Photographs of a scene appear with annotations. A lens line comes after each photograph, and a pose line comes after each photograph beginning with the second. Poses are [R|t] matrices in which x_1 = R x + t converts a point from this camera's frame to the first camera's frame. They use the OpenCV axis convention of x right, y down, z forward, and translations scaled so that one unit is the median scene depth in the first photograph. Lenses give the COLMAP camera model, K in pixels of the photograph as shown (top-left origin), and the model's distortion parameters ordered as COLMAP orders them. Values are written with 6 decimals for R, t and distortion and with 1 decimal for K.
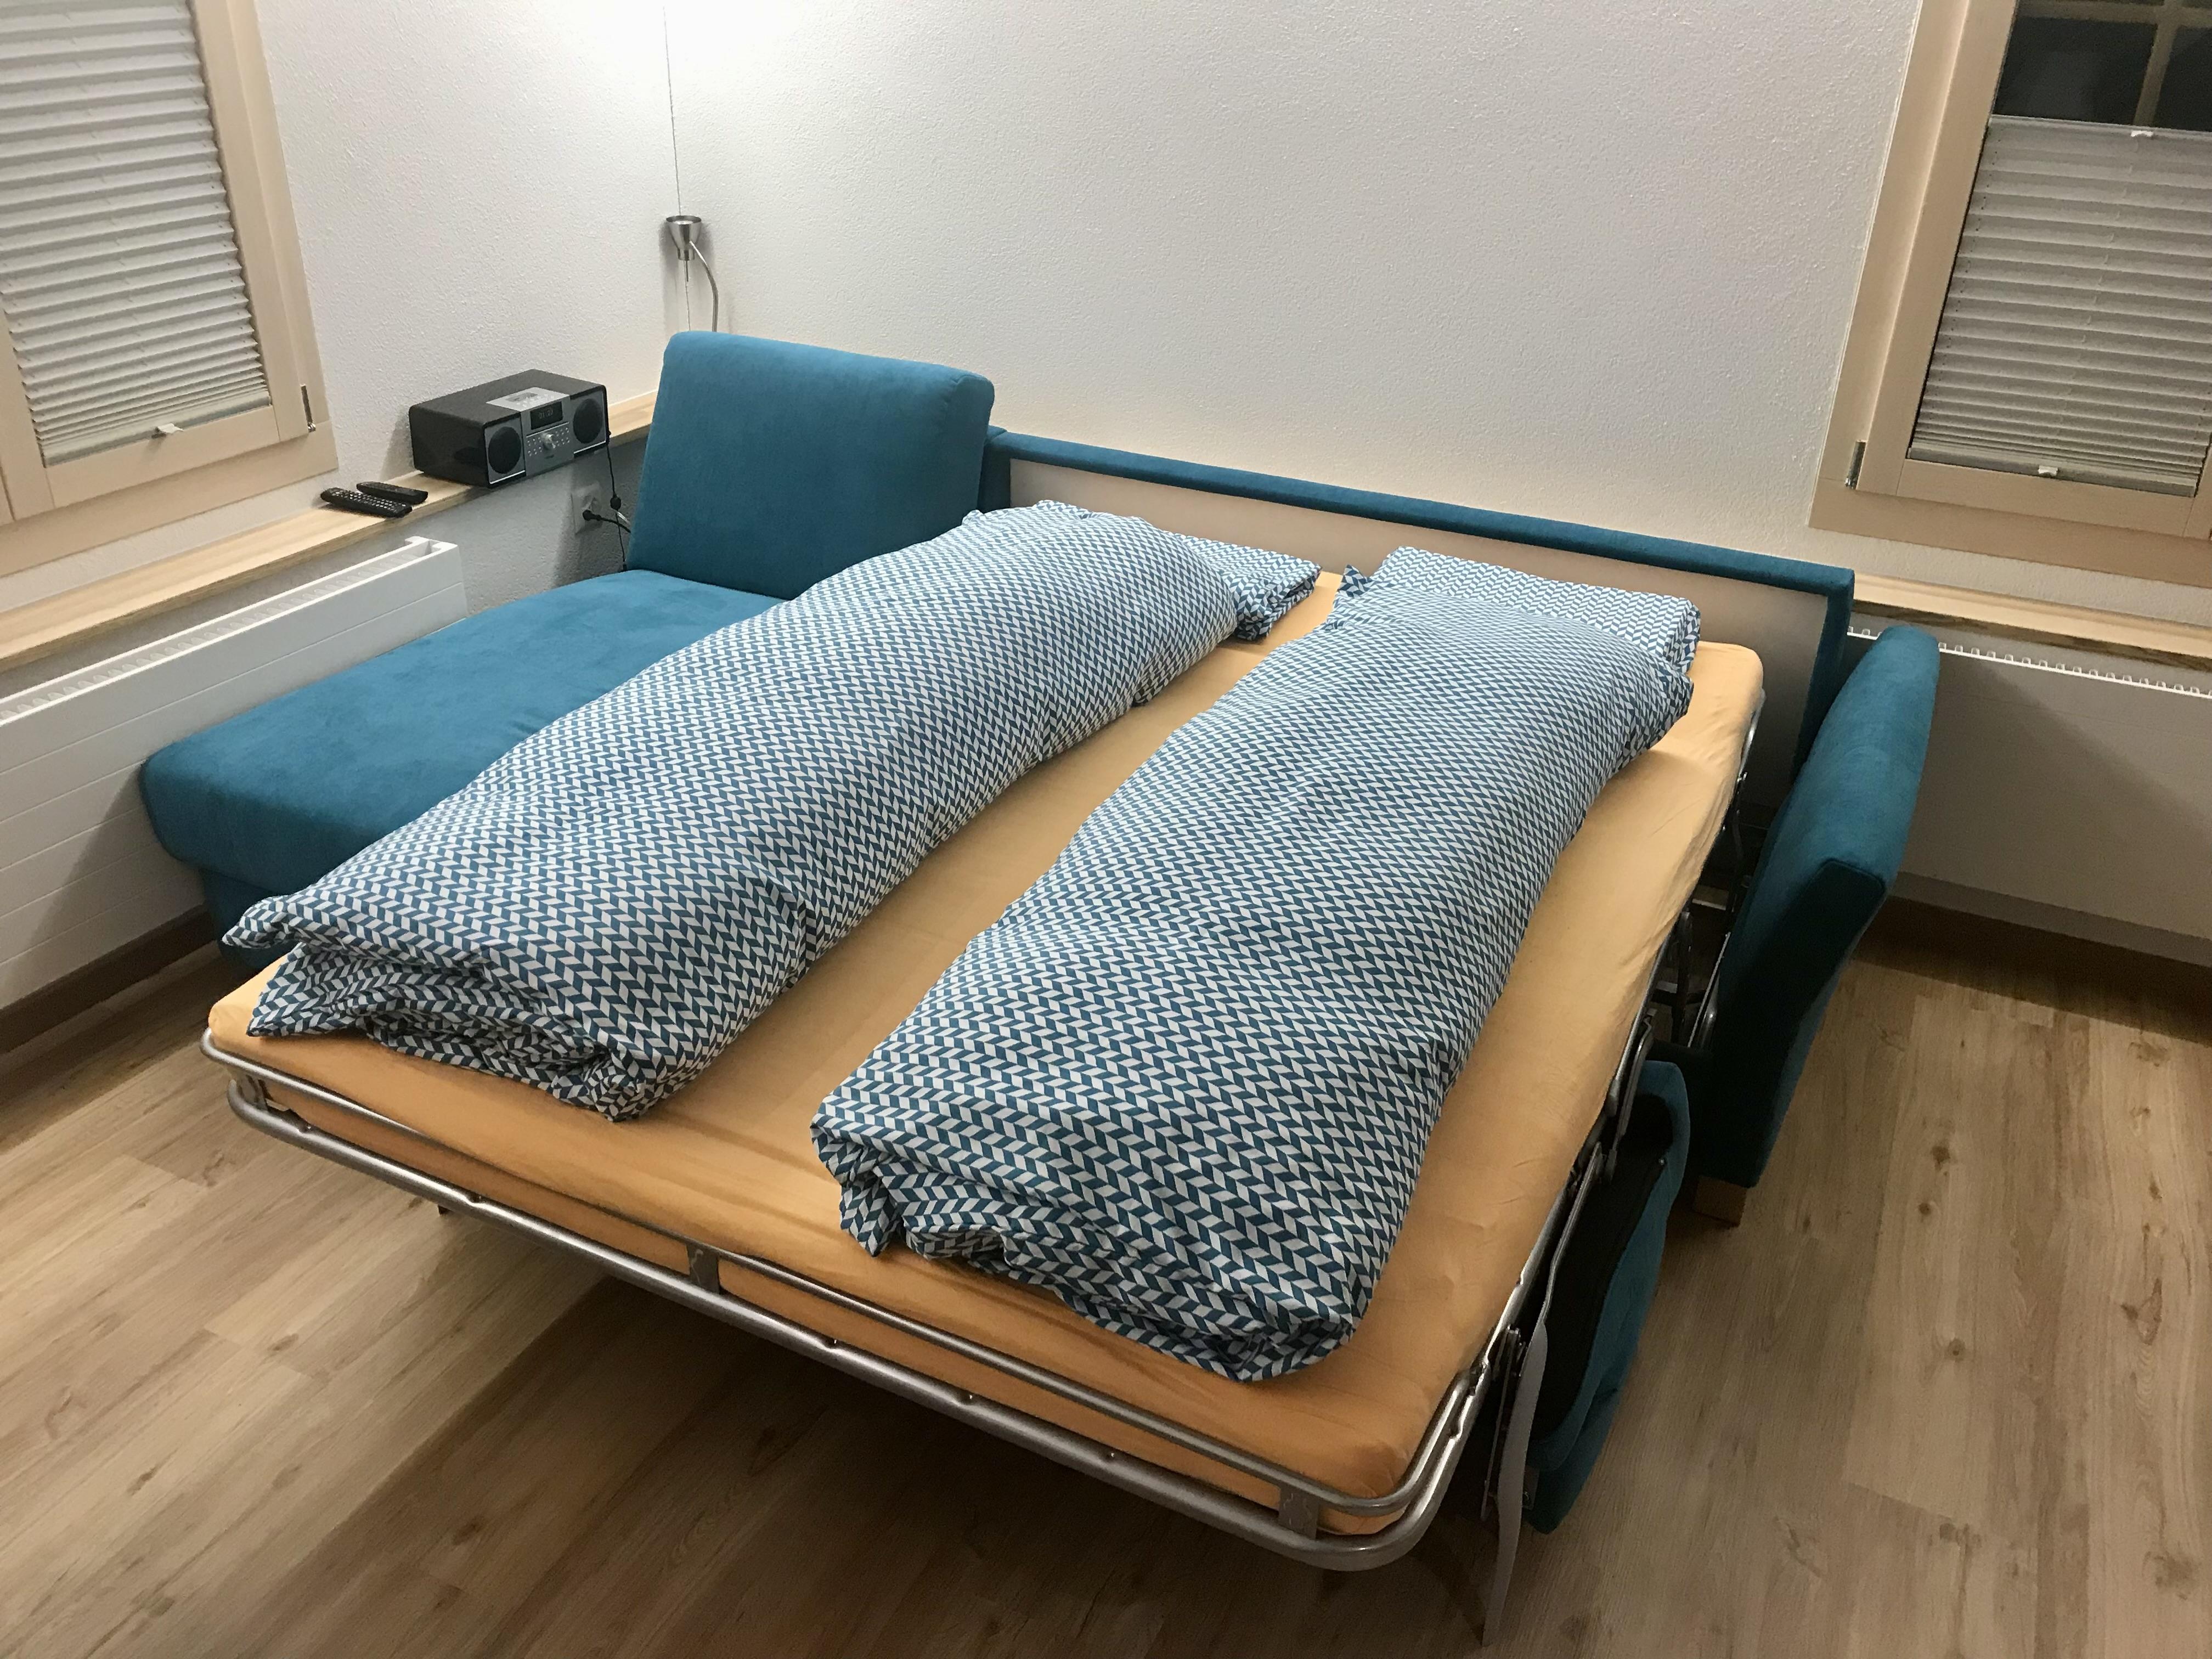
lens RADIAL K [[1785.0, 0, 1106.0], [0, 1785.0, 837.4], [0, 0, 1]] dist [0.008254, 0.004898]
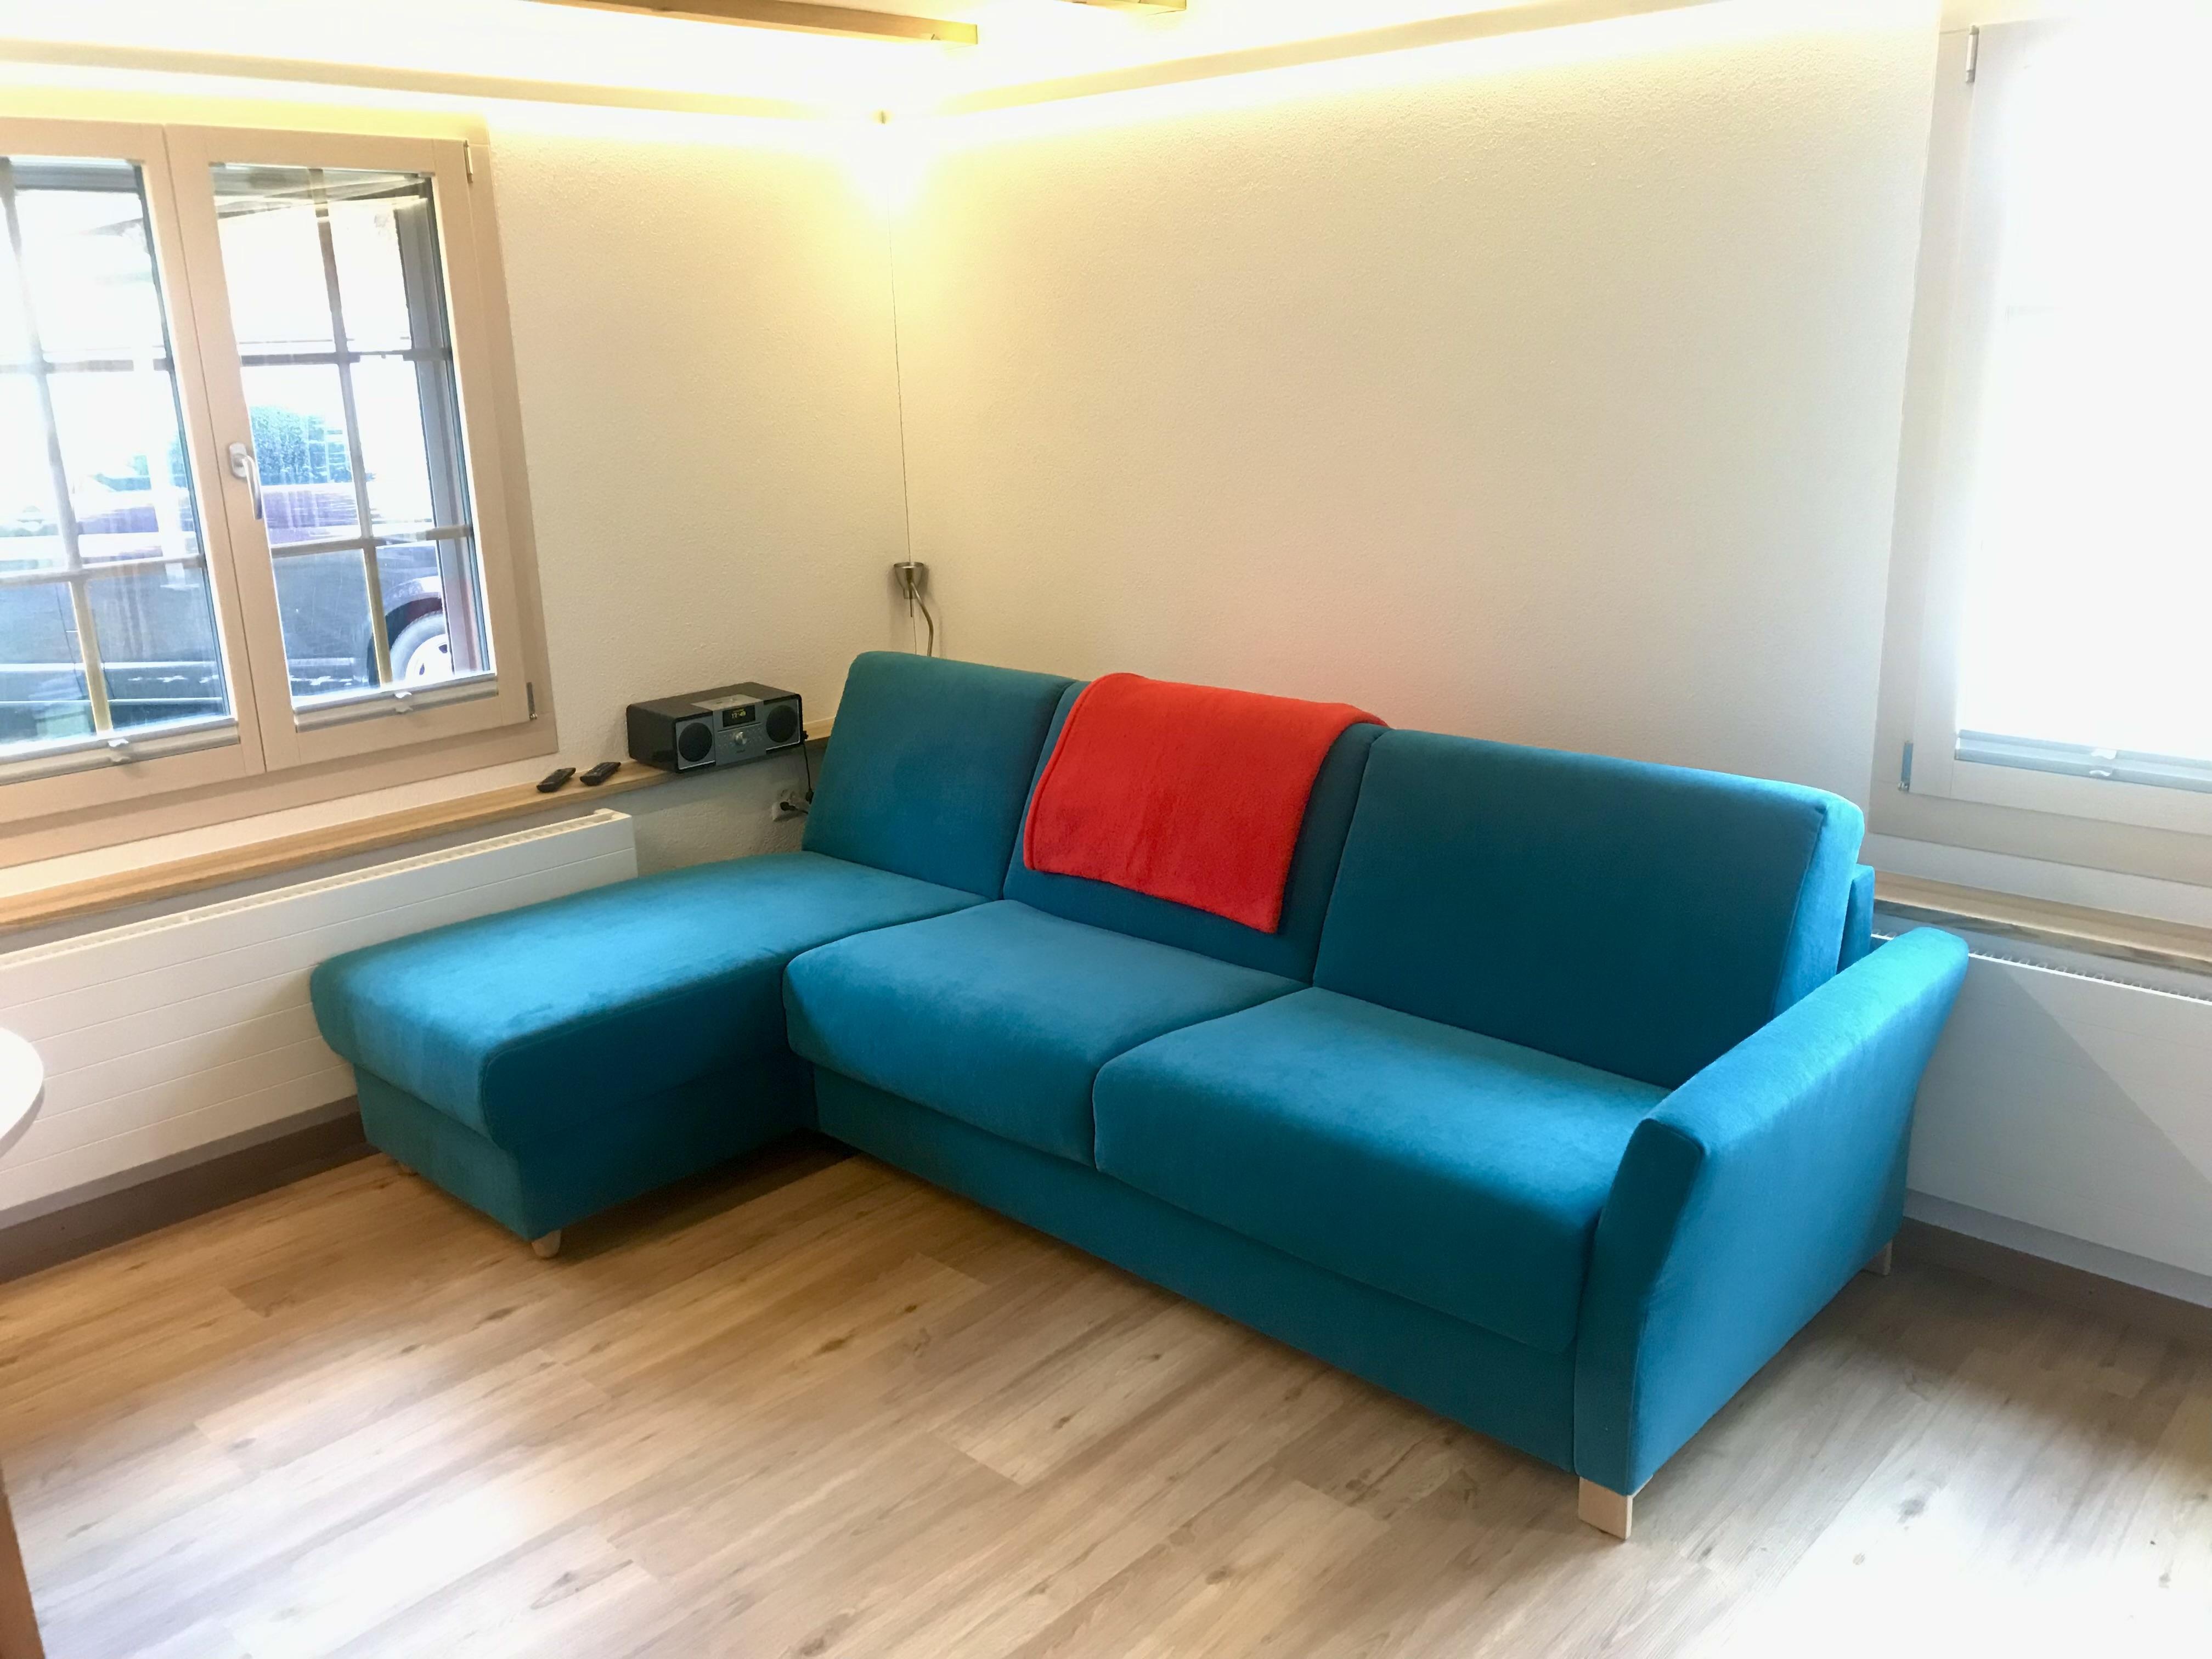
lens RADIAL K [[1785.0, 0, 1106.7], [0, 1785.0, 825.6], [0, 0, 1]] dist [0.008254, 0.004898]
pose [[0.955728, 0.027158, -0.292995, 0.259538], [-0.091230, 0.974013, -0.207304, 0.053672], [0.279751, 0.224856, 0.933370, -0.006828]]
